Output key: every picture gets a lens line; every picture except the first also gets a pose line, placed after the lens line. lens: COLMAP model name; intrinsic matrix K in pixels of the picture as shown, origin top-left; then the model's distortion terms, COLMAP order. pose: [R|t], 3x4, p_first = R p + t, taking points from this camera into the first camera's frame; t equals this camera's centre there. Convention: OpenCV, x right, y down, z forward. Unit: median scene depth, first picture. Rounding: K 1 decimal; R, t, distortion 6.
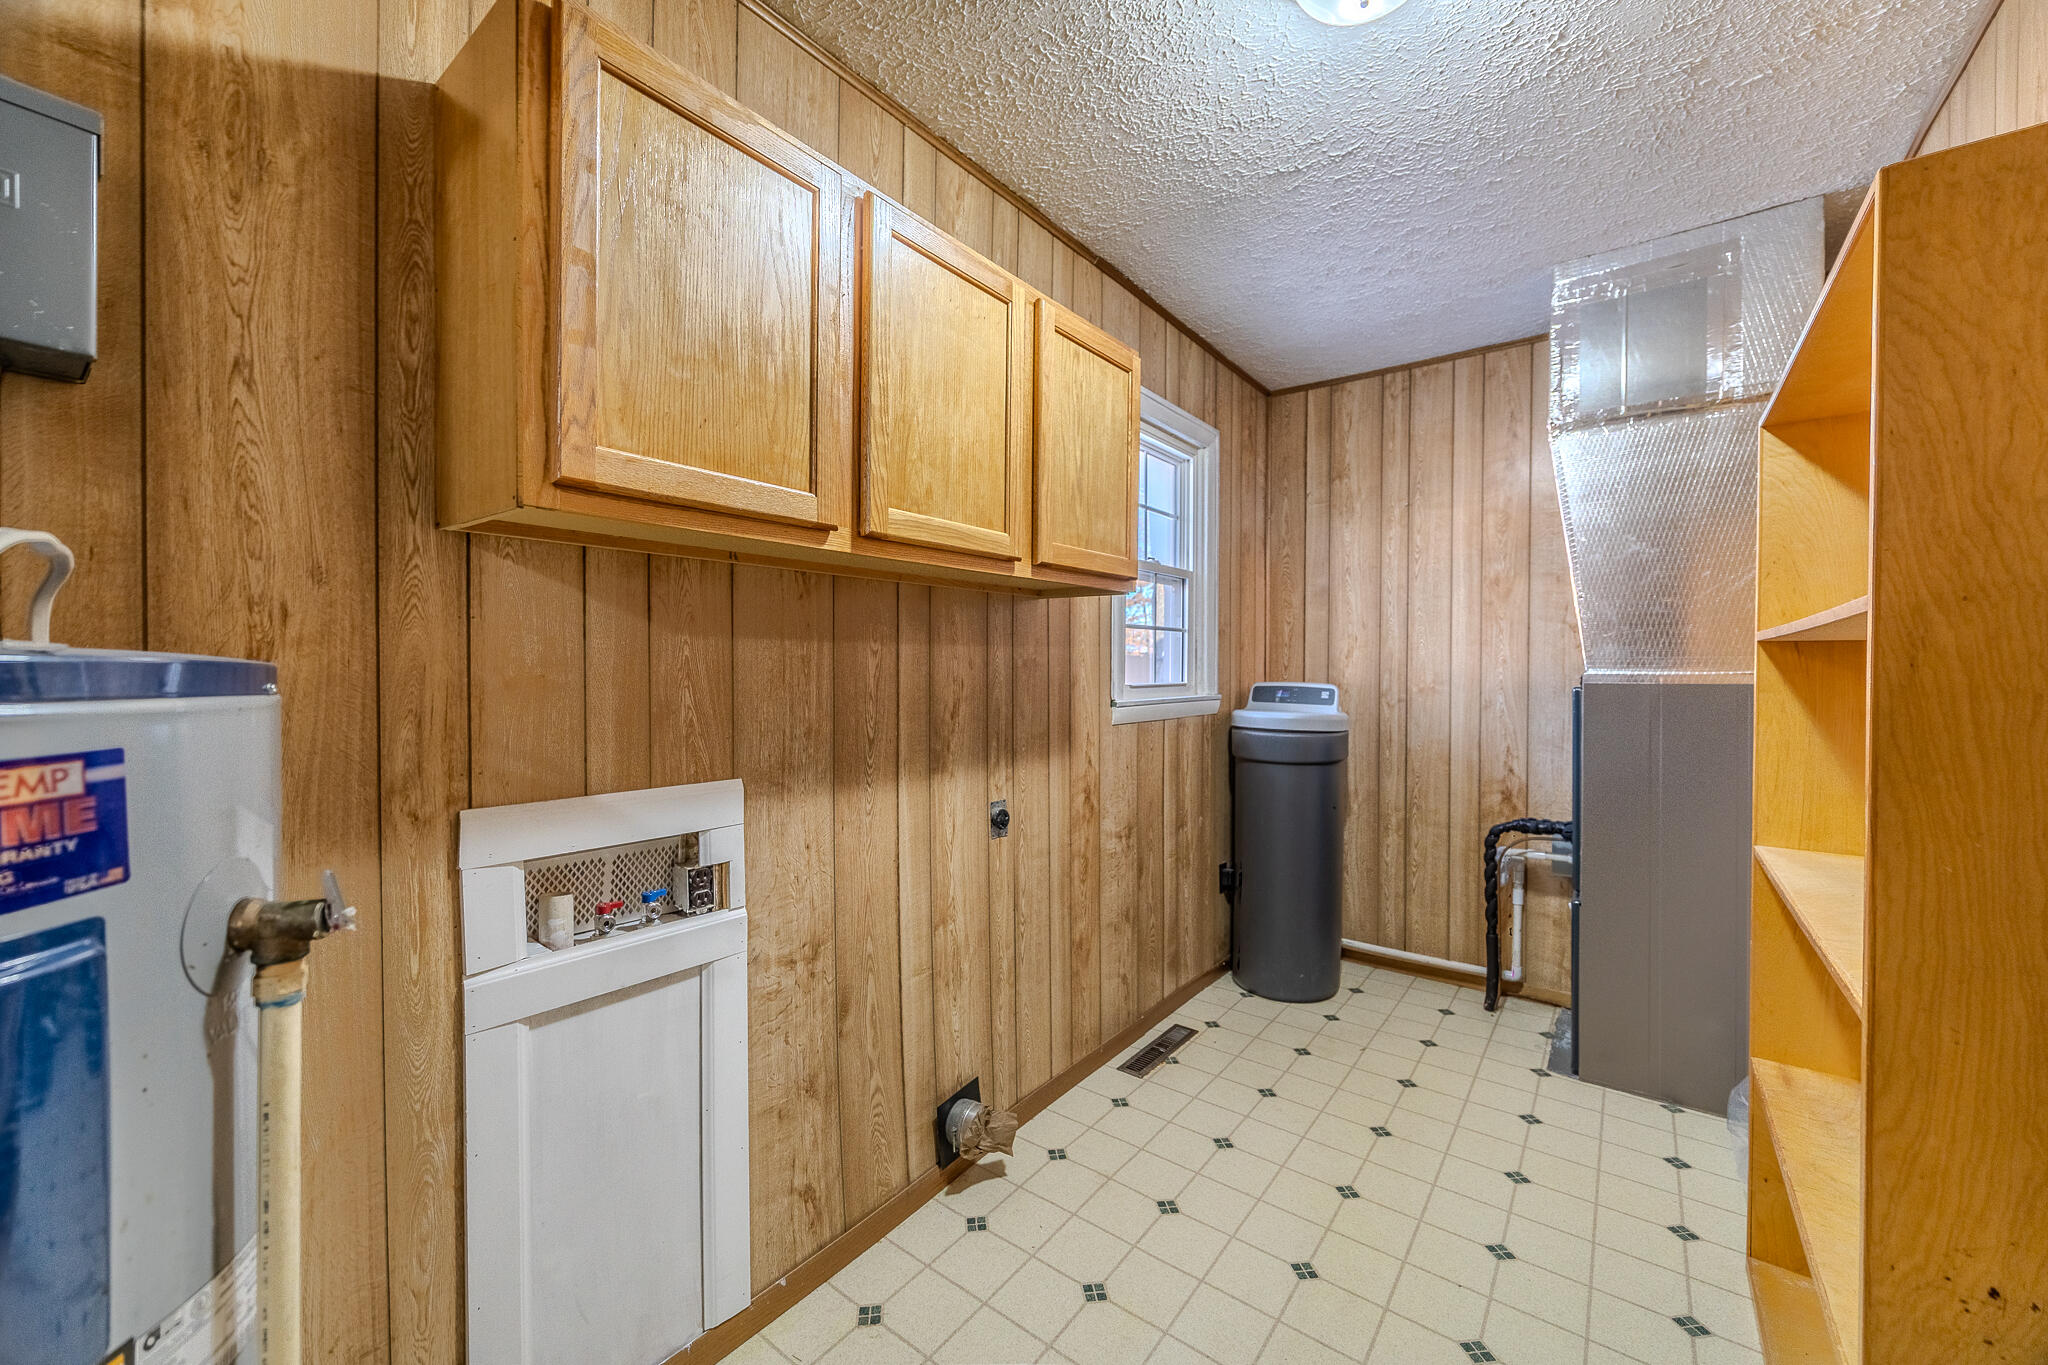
lens RADIAL K [[782.2, 0, 1029.2], [0, 782.2, 677.8], [0, 0, 1]] dist [-0.000113, -0.000391]
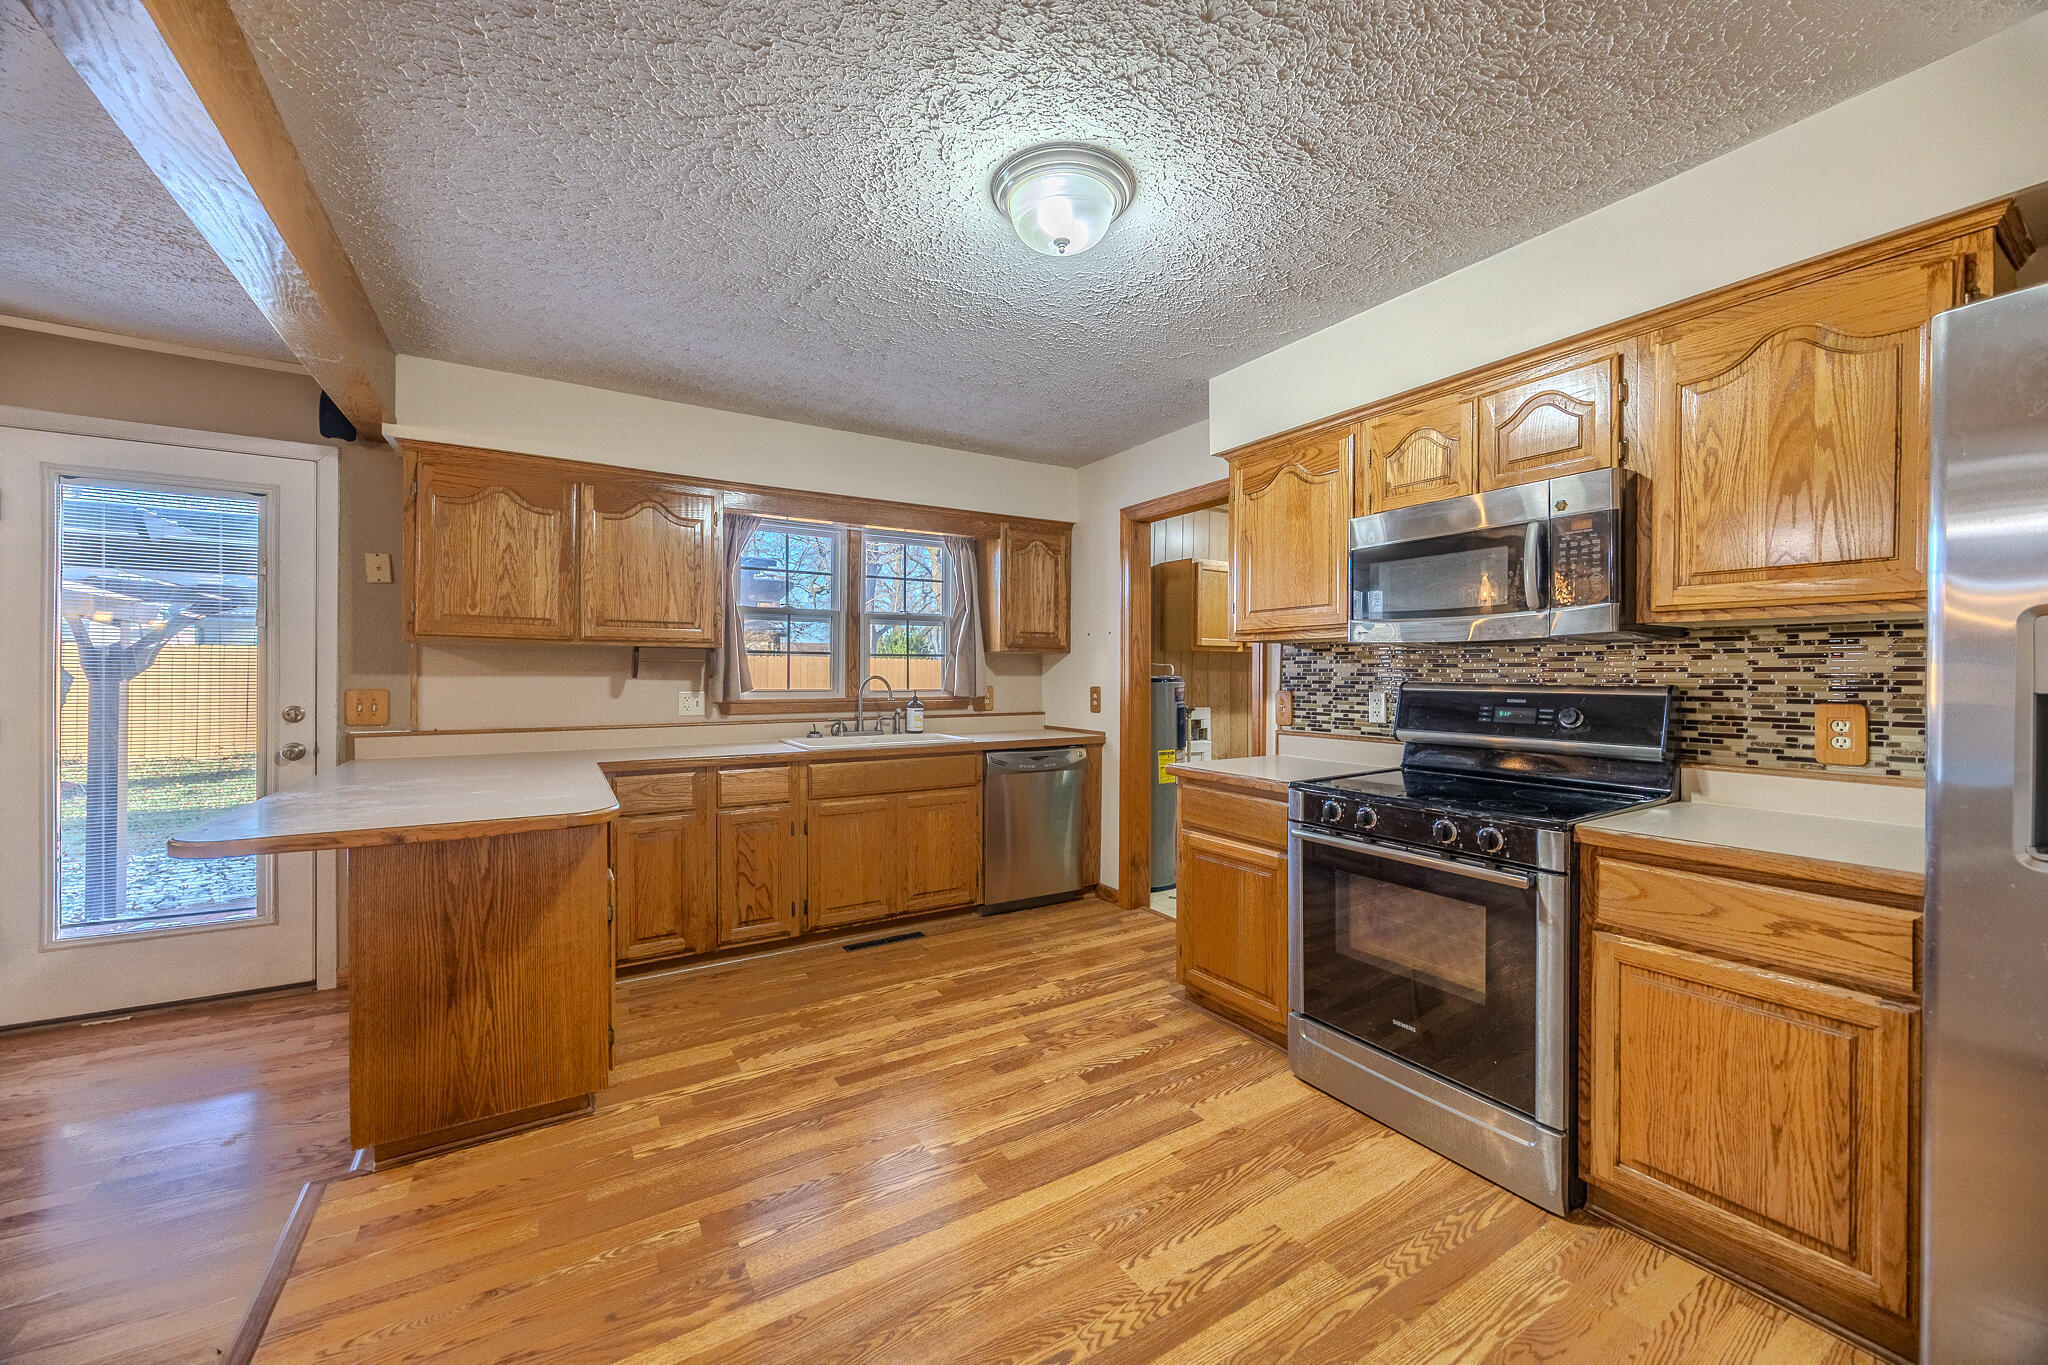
lens RADIAL K [[782.2, 0, 1029.2], [0, 782.2, 677.8], [0, 0, 1]] dist [-0.000113, -0.000391]
pose [[0.937112, 0.002825, -0.349017, 0.079523], [-0.007461, 0.999901, -0.011937, 0.014989], [0.348949, 0.013790, 0.937040, -1.516712]]
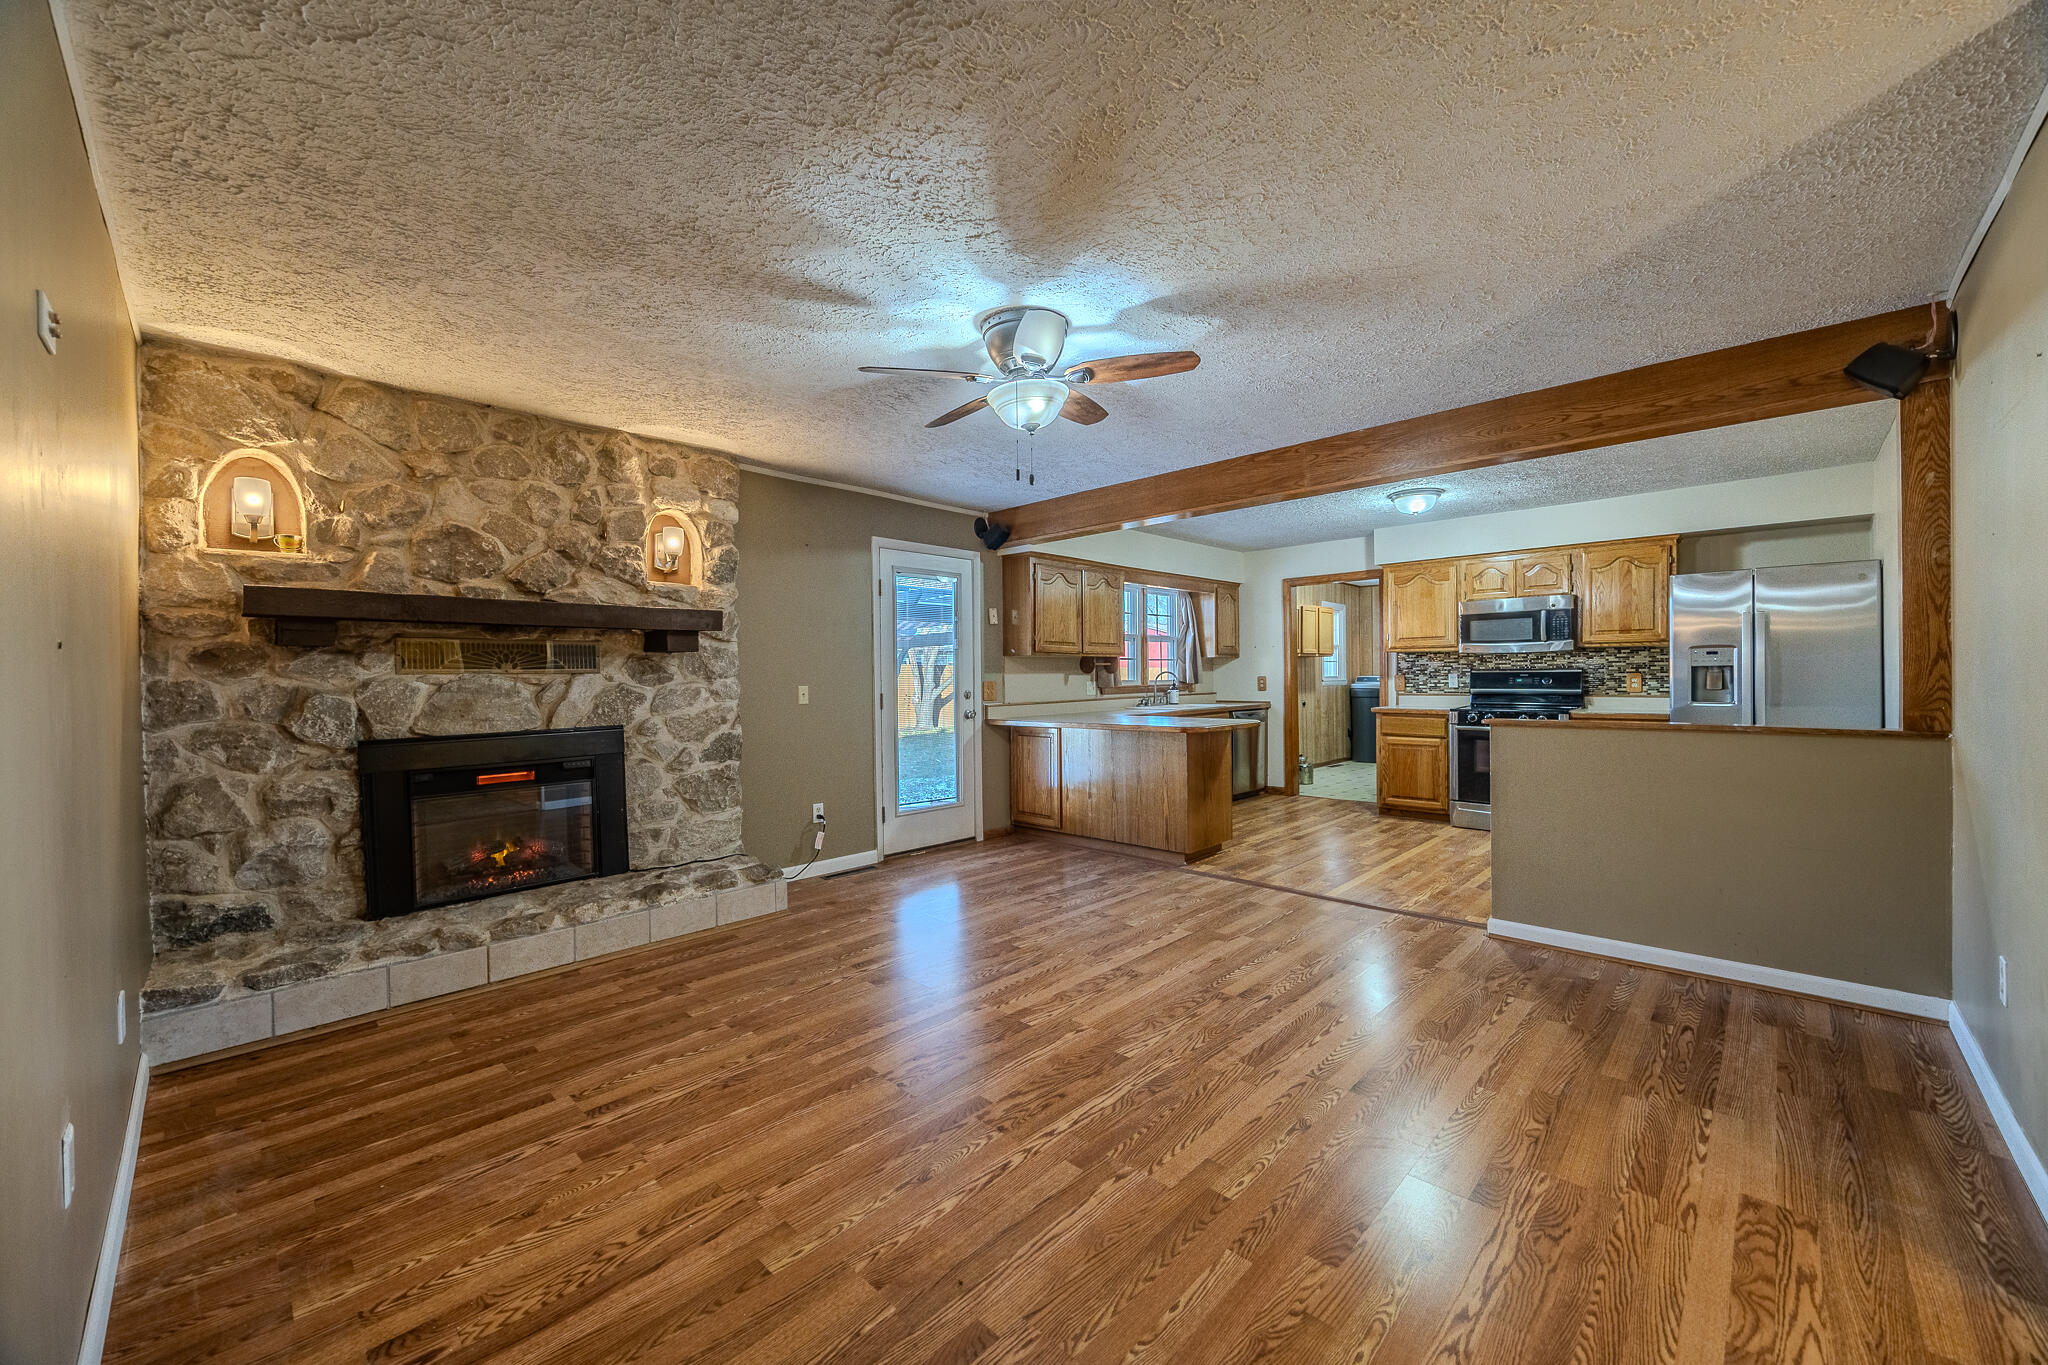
lens RADIAL K [[782.2, 0, 1029.2], [0, 782.2, 677.8], [0, 0, 1]] dist [-0.000113, -0.000391]
pose [[0.994467, -0.013422, -0.104190, -0.879125], [0.012176, 0.999847, -0.012582, 0.044067], [0.104342, 0.011244, 0.994478, -2.871273]]
